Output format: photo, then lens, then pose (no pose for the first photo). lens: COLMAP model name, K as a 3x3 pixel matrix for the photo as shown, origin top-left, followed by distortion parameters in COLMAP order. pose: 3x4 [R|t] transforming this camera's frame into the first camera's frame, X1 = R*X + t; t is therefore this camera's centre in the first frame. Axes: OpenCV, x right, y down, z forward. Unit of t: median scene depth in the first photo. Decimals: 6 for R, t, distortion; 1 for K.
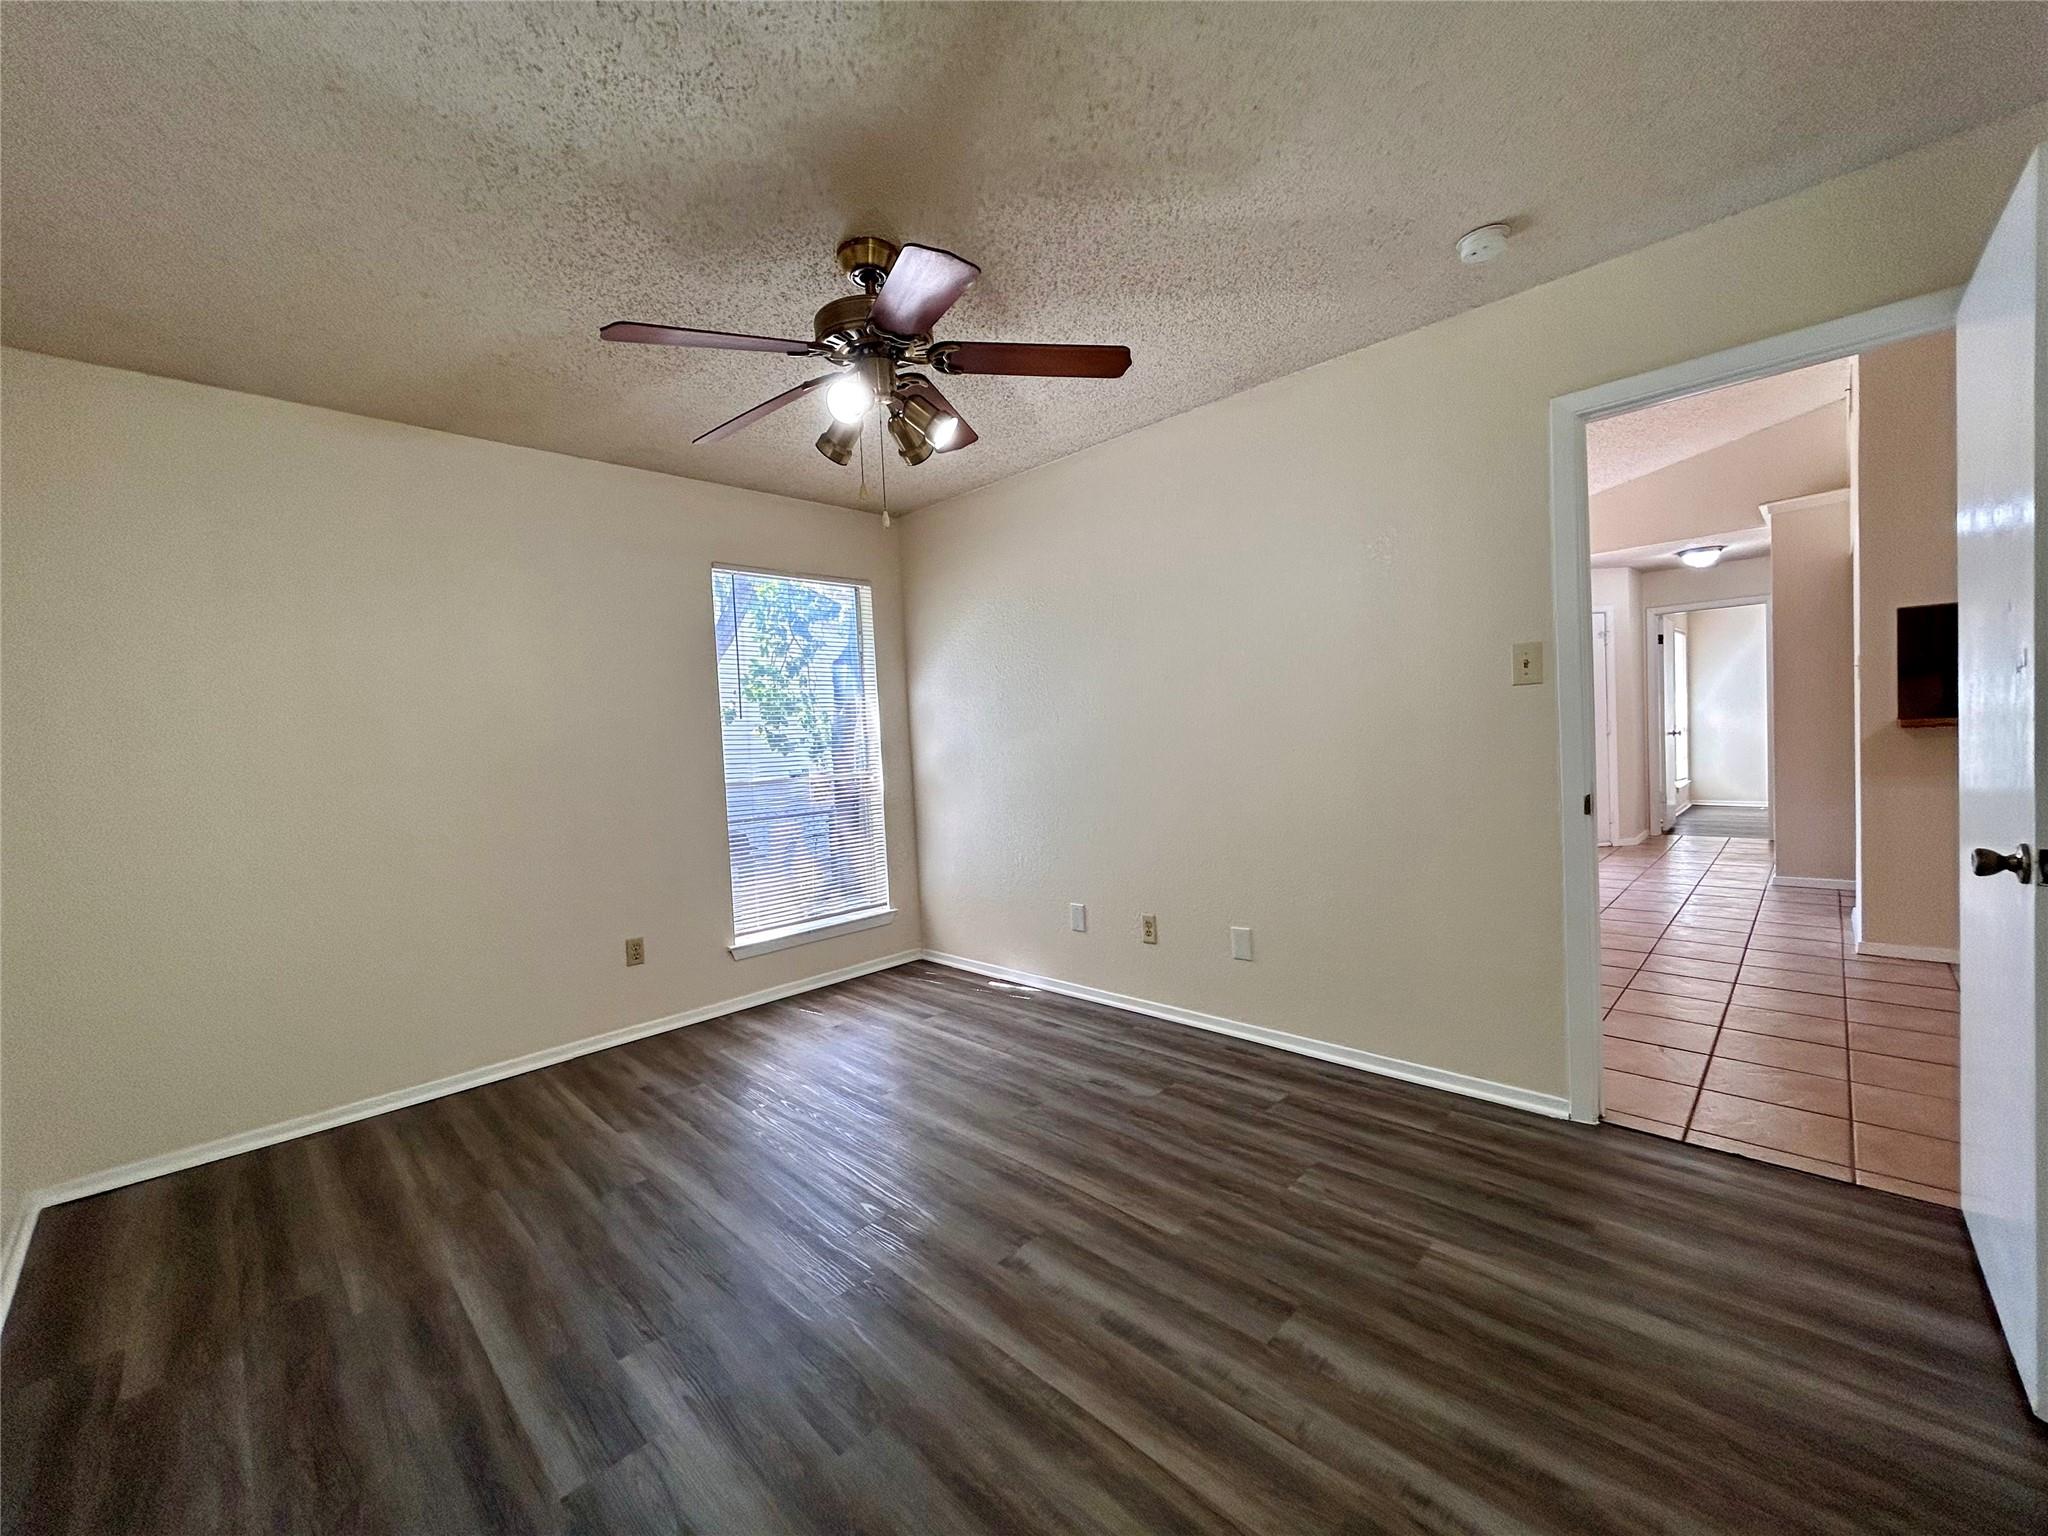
lens RADIAL K [[810.0, 0, 1015.2], [0, 810.0, 771.2], [0, 0, 1]] dist [0.001588, -0.001299]
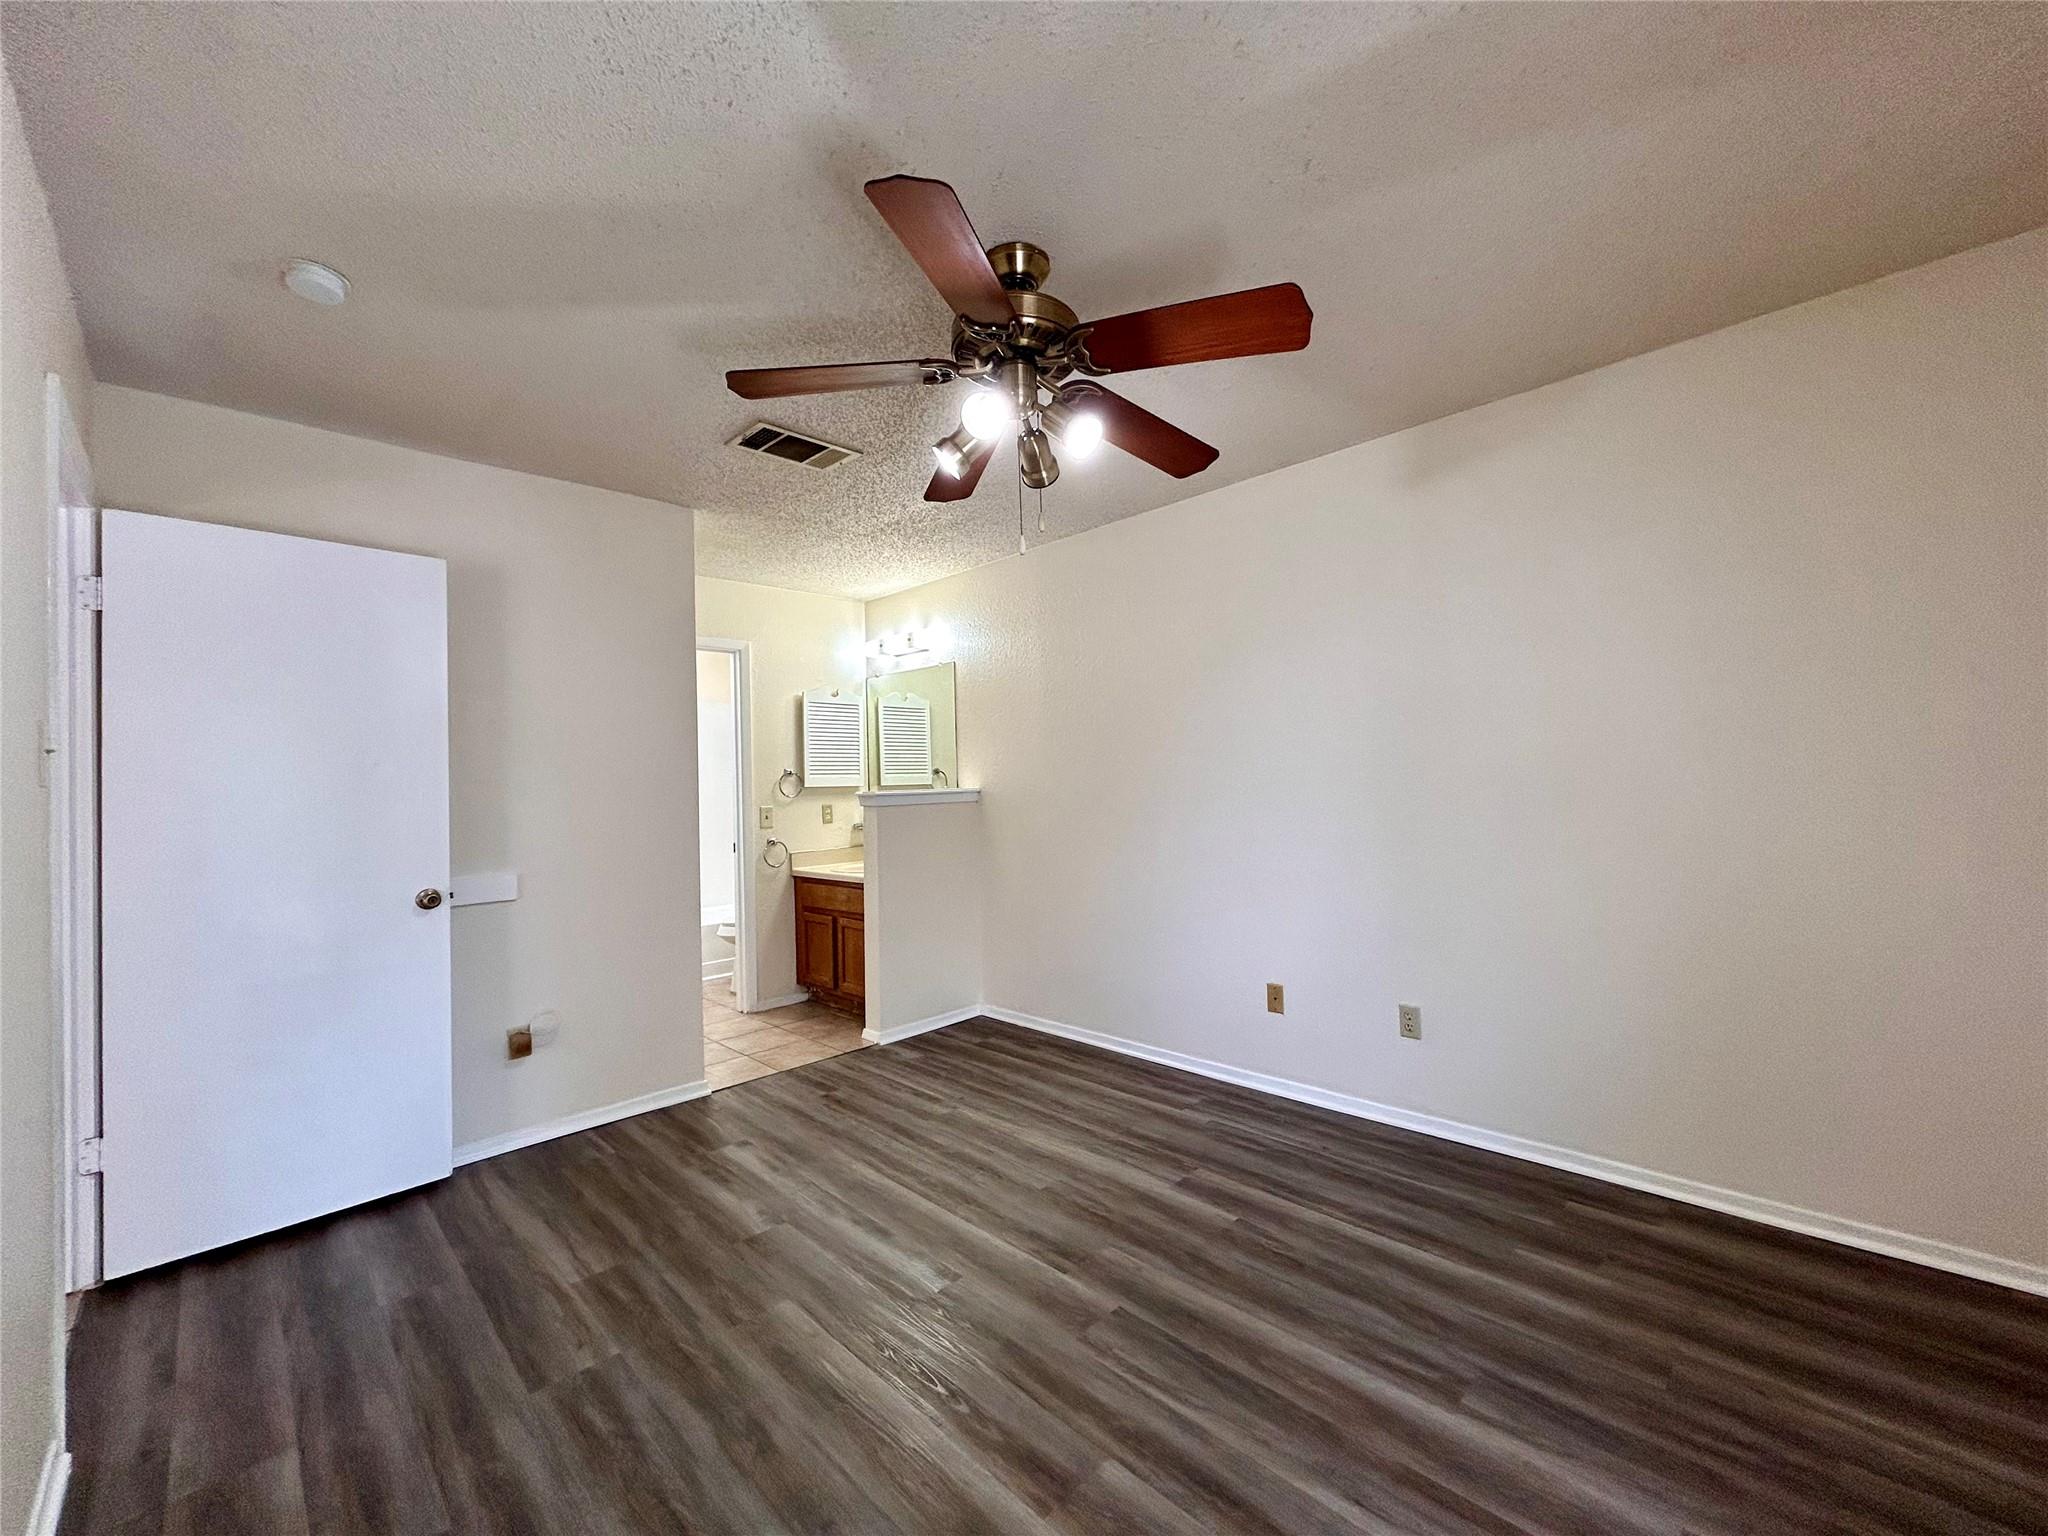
lens RADIAL K [[810.0, 0, 1025.1], [0, 810.0, 766.4], [0, 0, 1]] dist [0.001588, -0.001299]
pose [[-0.996975, 0.077717, 0.000430, -0.067204], [0.077701, 0.996623, 0.026562, -0.043812], [0.001636, 0.026515, -0.999647, 0.885090]]
